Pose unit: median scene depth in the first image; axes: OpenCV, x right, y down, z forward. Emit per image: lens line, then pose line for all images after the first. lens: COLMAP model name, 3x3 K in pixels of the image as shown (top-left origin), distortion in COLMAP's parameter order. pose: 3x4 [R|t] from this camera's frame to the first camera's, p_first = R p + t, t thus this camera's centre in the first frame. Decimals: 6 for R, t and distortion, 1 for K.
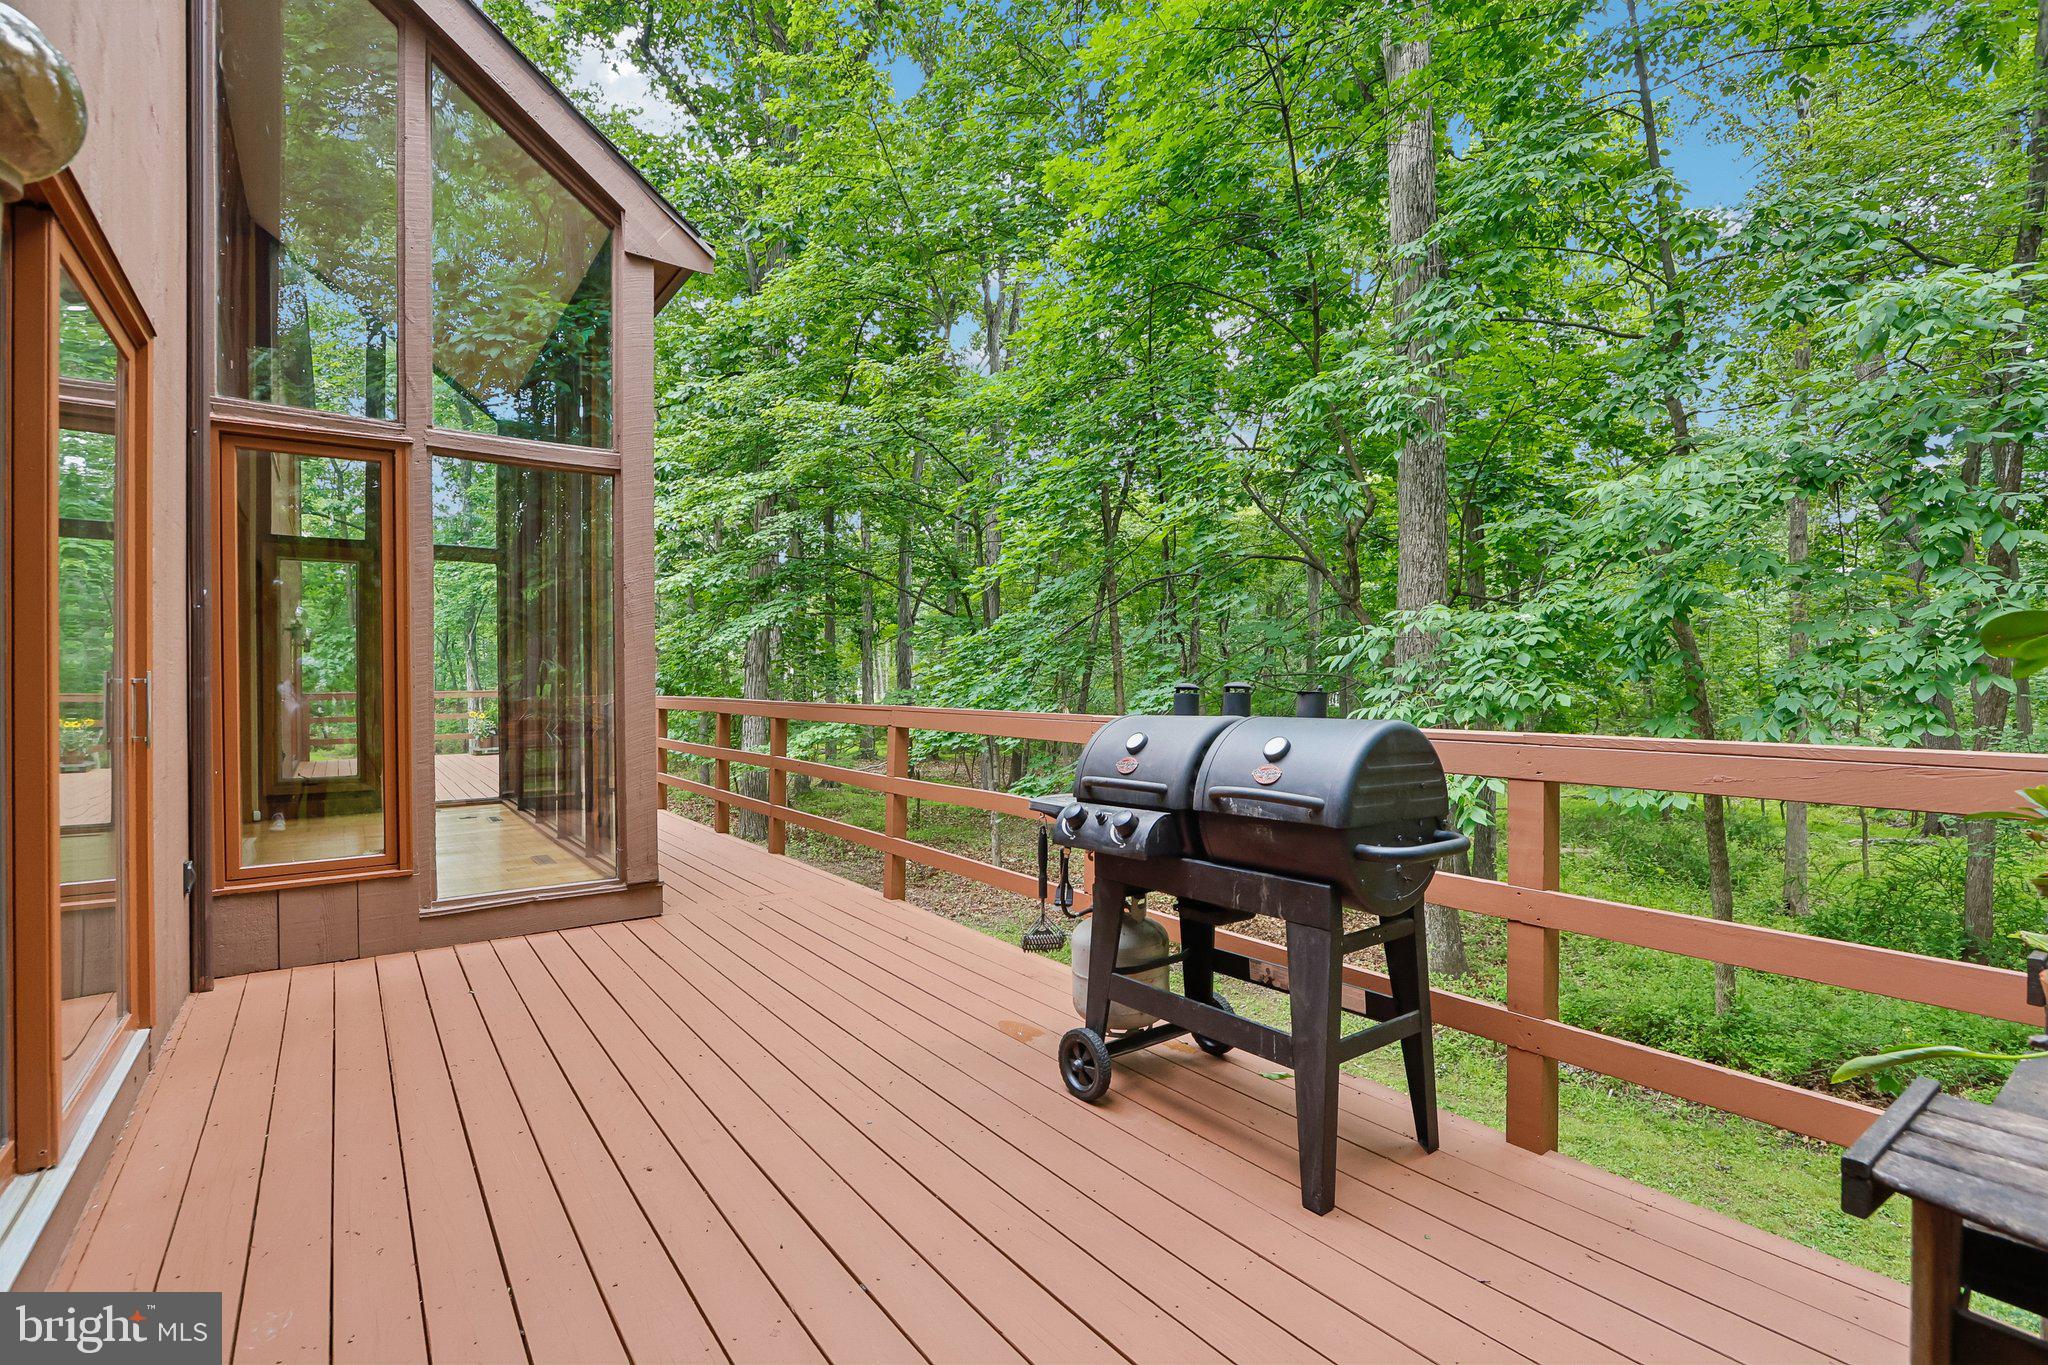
lens RADIAL K [[936.8, 0, 1031.1], [0, 936.8, 683.3], [0, 0, 1]] dist [-0.009408, 0.000775]
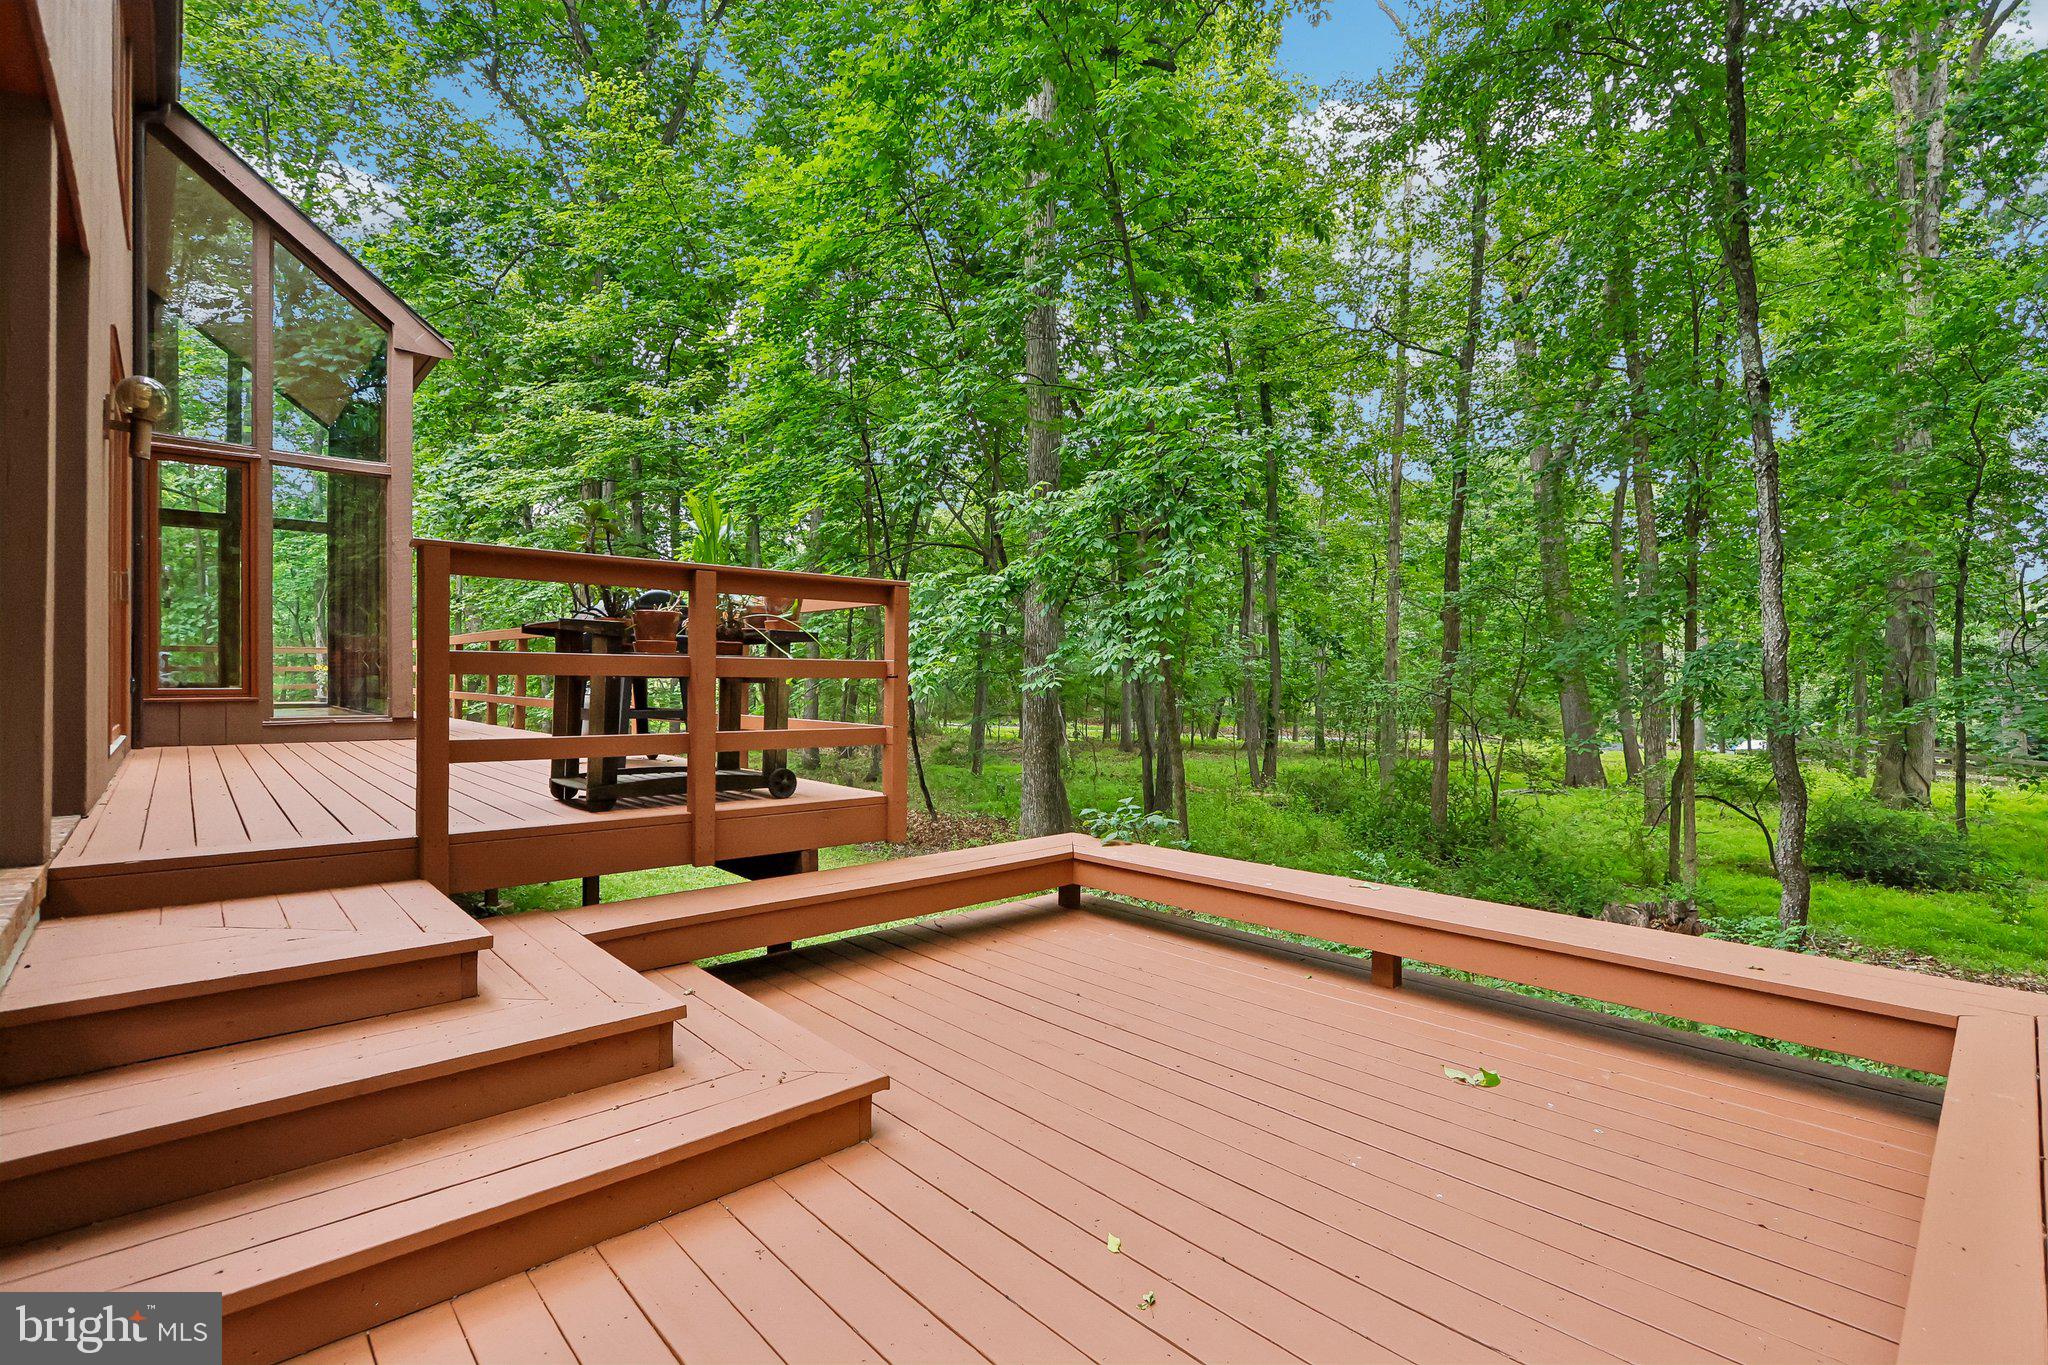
lens RADIAL K [[936.8, 0, 1019.4], [0, 936.8, 673.6], [0, 0, 1]] dist [-0.009408, 0.000775]
pose [[0.995339, 0.006567, 0.096217, 0.298058], [-0.006532, 0.999978, -0.000680, 0.069390], [-0.096219, 0.000049, 0.995360, -0.443284]]
